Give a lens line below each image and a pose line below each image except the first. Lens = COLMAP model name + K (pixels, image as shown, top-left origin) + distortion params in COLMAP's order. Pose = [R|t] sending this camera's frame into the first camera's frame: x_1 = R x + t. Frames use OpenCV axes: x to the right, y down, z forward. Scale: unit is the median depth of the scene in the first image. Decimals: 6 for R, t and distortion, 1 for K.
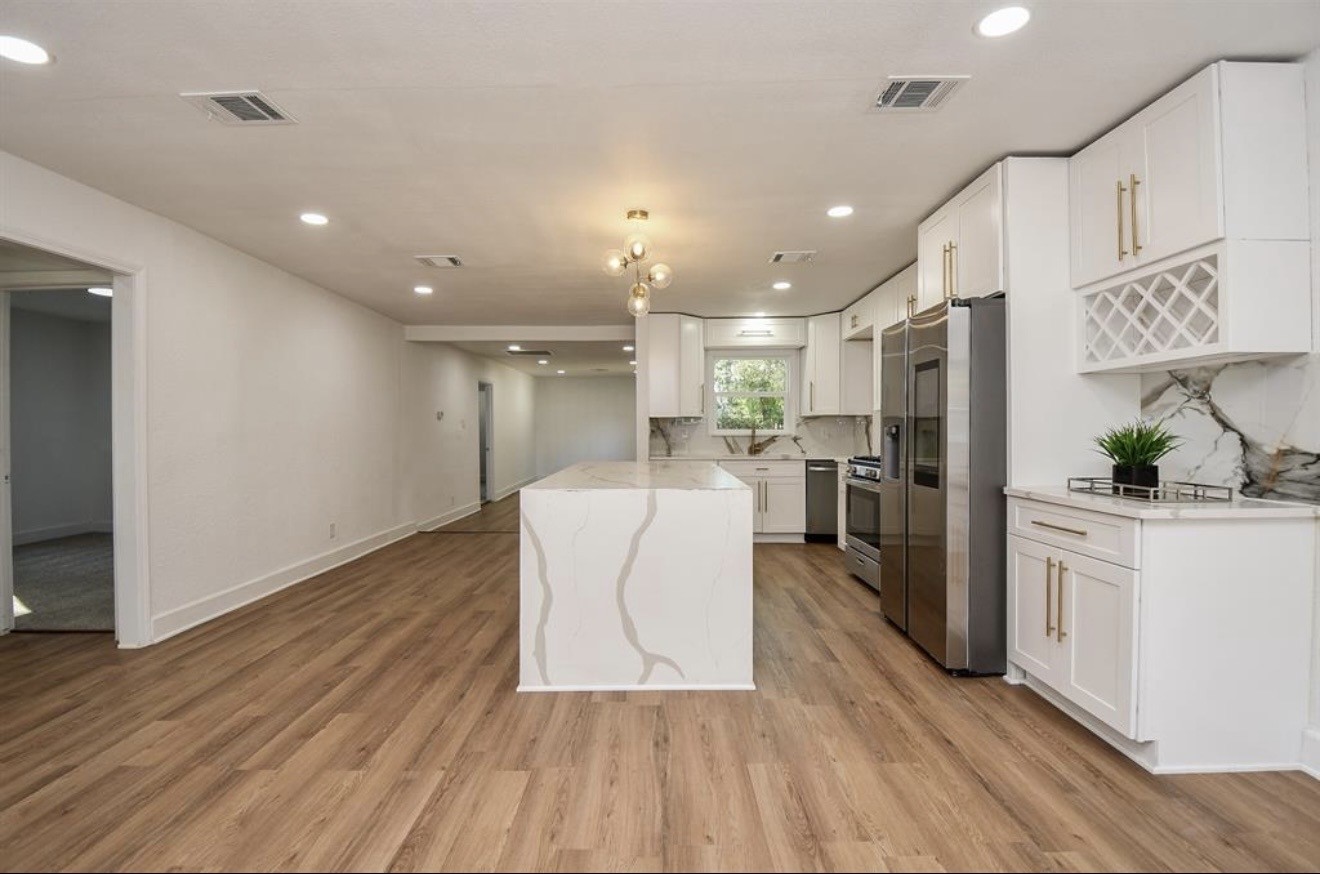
lens RADIAL K [[606.3, 0, 656.3], [0, 606.3, 433.3], [0, 0, 1]] dist [0.013542, -0.024716]
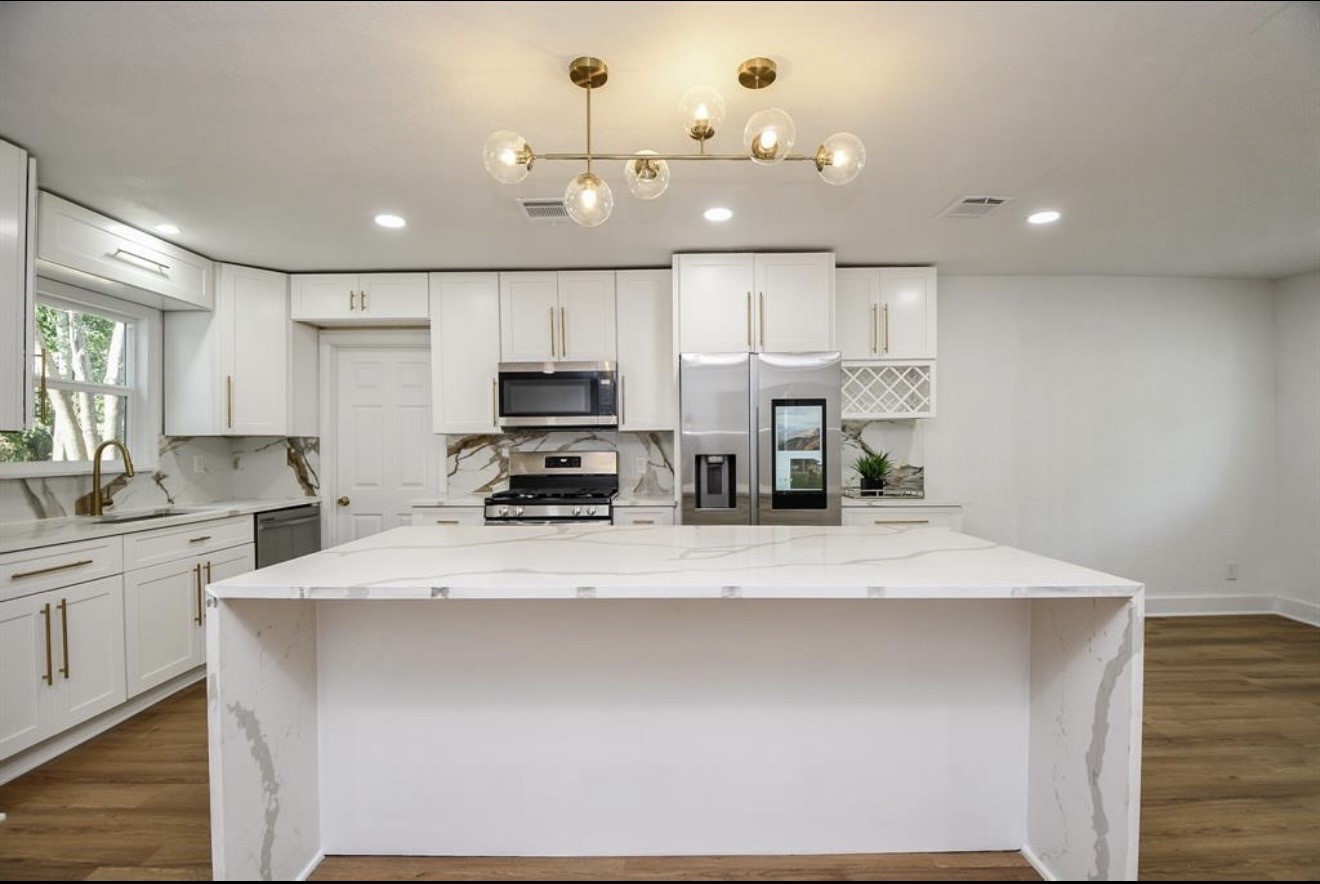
lens RADIAL K [[588.4, 0, 661.3], [0, 588.4, 453.3], [0, 0, 1]] dist [0.001338, -0.012941]
pose [[-0.003638, -0.005476, 0.999978, -0.748659], [0.009047, 0.999944, 0.005509, -0.028085], [-0.999952, 0.009067, -0.003588, 1.462016]]
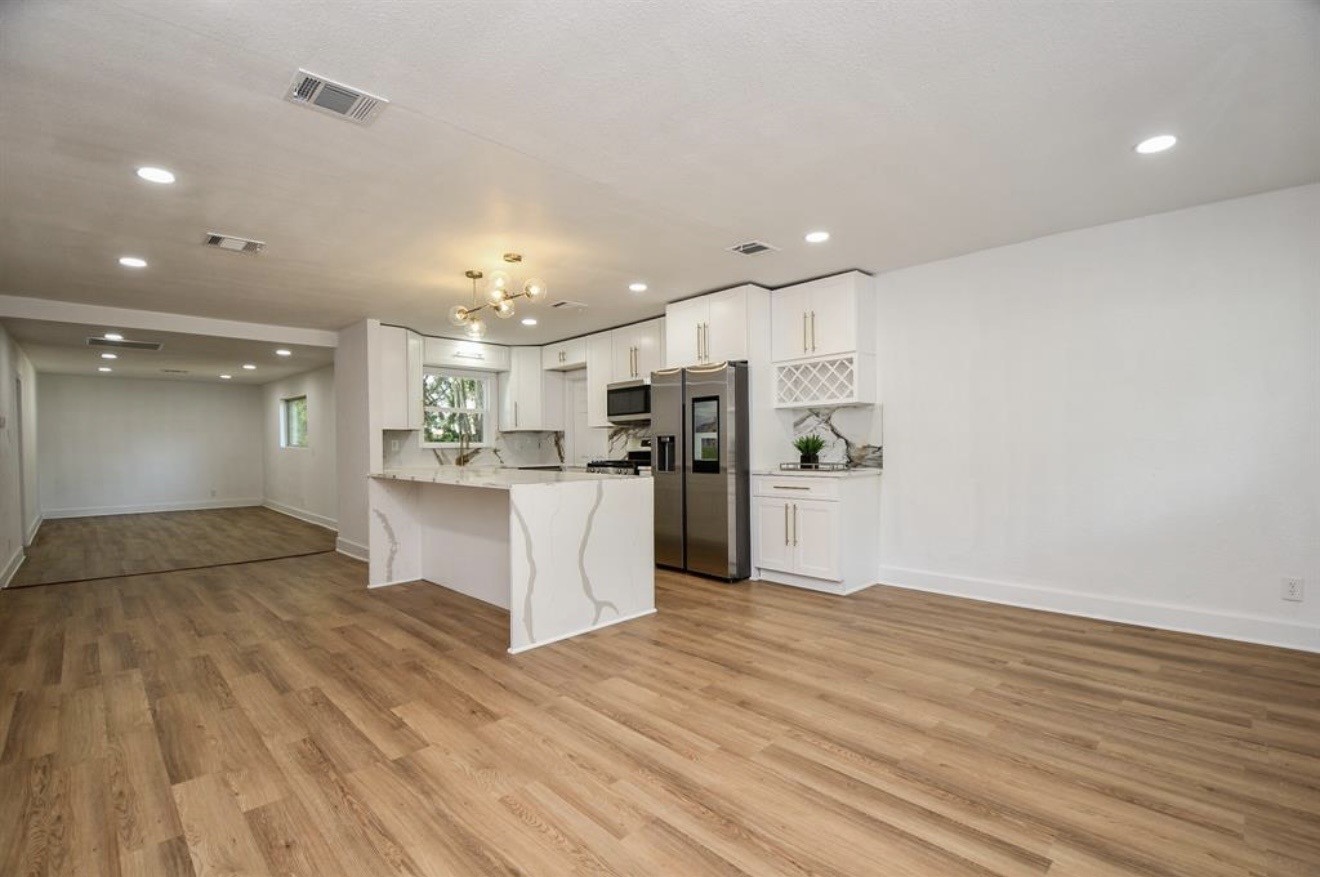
lens RADIAL K [[586.4, 0, 668.4], [0, 586.4, 443.3], [0, 0, 1]] dist [0.012167, -0.022495]
pose [[0.703695, 0.000191, 0.710502, -0.857074], [0.010406, 0.999890, -0.010575, 0.027135], [-0.710426, 0.014835, 0.703615, -0.035718]]
